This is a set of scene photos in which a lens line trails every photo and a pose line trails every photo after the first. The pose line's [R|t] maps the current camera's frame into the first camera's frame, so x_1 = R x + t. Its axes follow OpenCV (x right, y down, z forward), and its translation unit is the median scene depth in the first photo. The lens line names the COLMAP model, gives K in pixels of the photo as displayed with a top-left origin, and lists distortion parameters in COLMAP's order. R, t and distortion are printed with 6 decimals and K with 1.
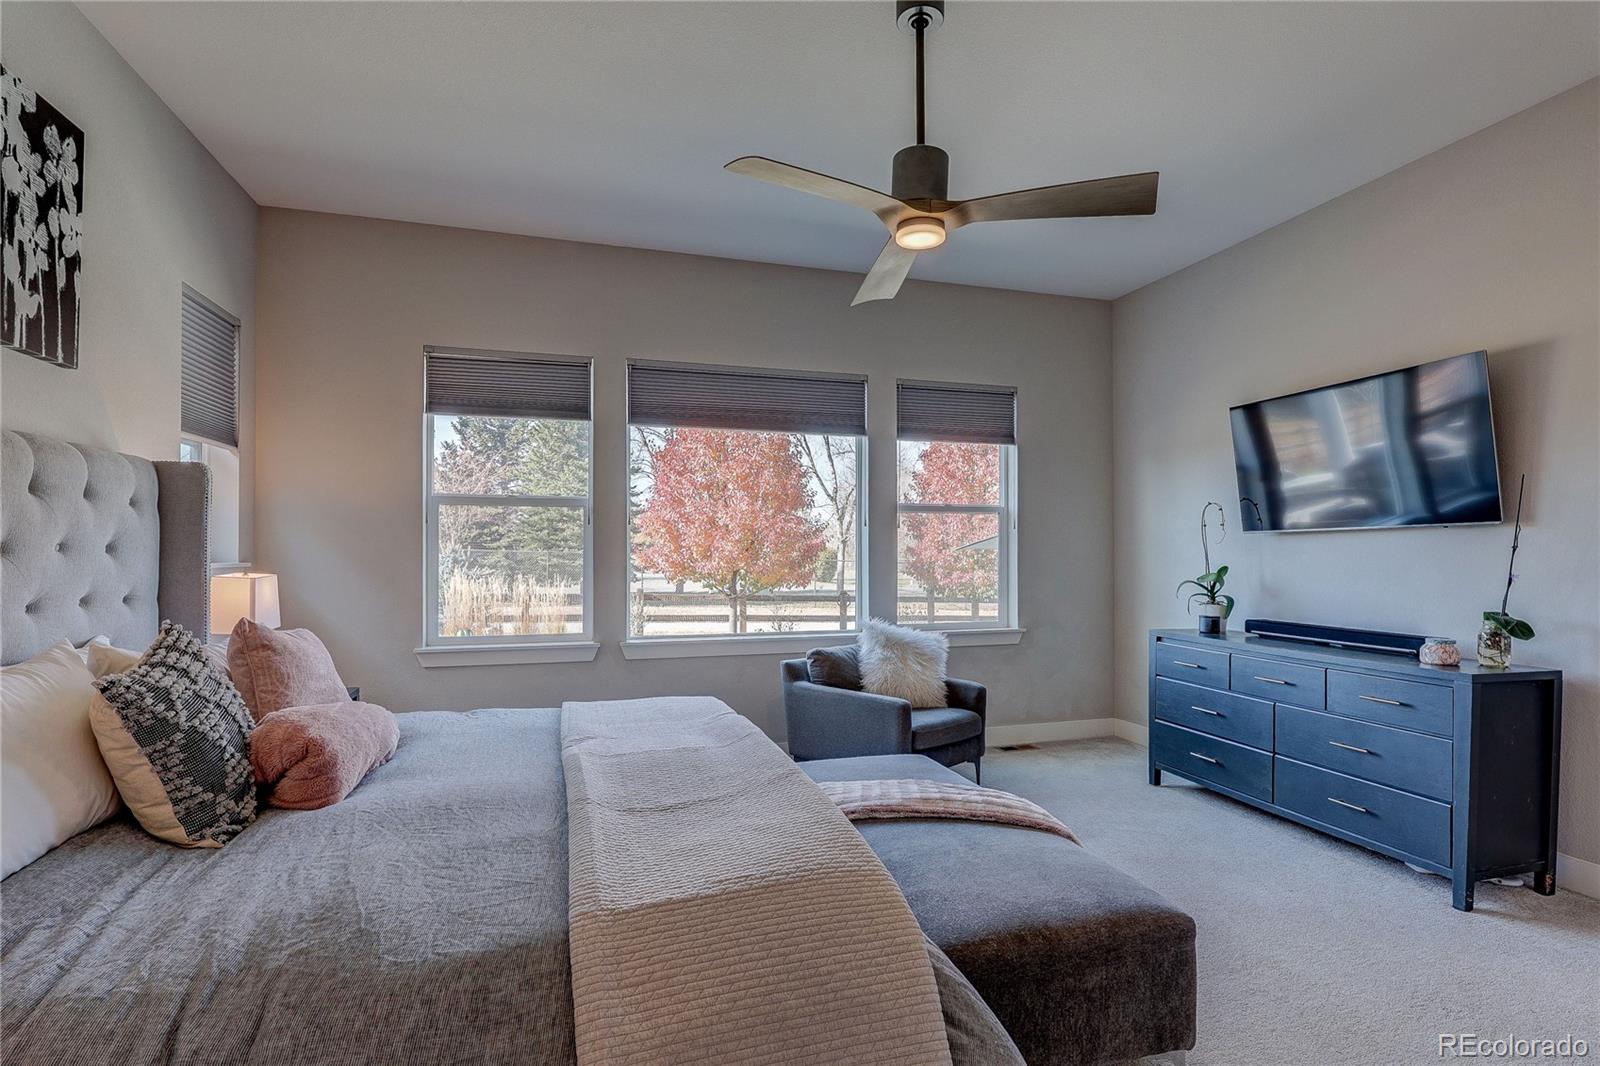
lens RADIAL K [[774.3, 0, 802.5], [0, 774.3, 544.0], [0, 0, 1]] dist [-0.002363, -0.000163]
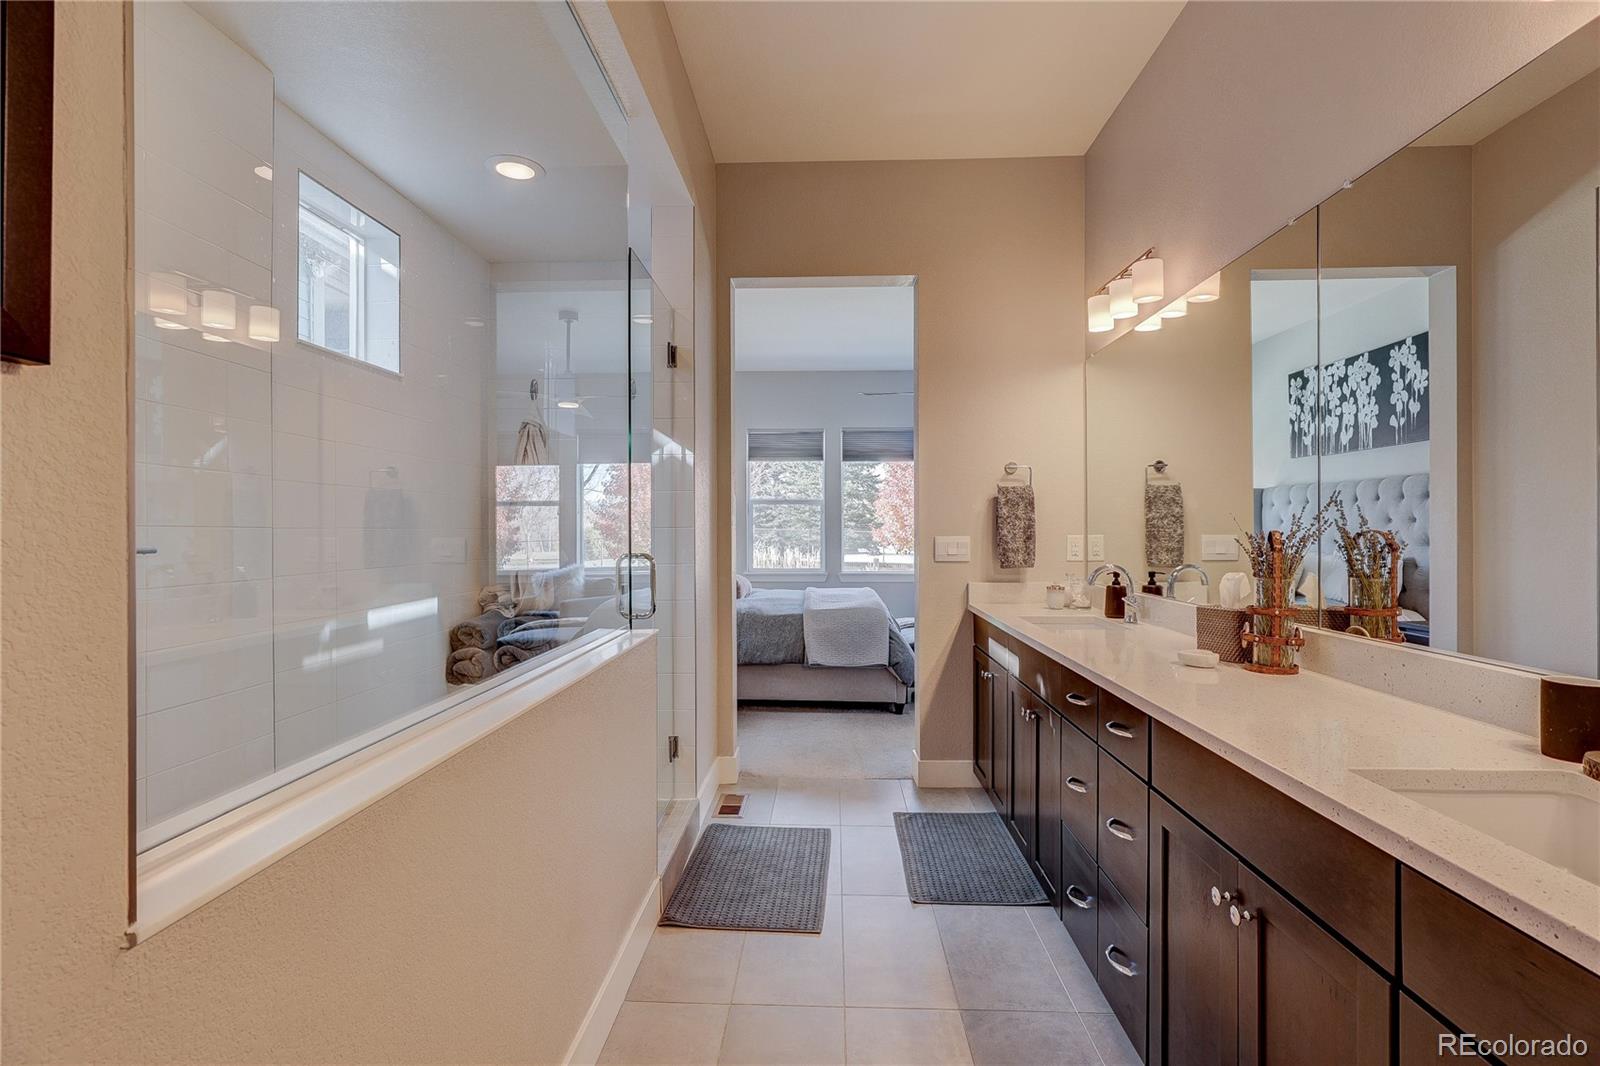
lens RADIAL K [[749.0, 0, 799.4], [0, 749.0, 532.5], [0, 0, 1]] dist [-0.003166, 0.000530]
pose [[0.944855, -0.000736, -0.327489, 0.338946], [0.004709, 0.999925, 0.011338, 0.000611], [0.327456, -0.012255, 0.944787, -0.954579]]
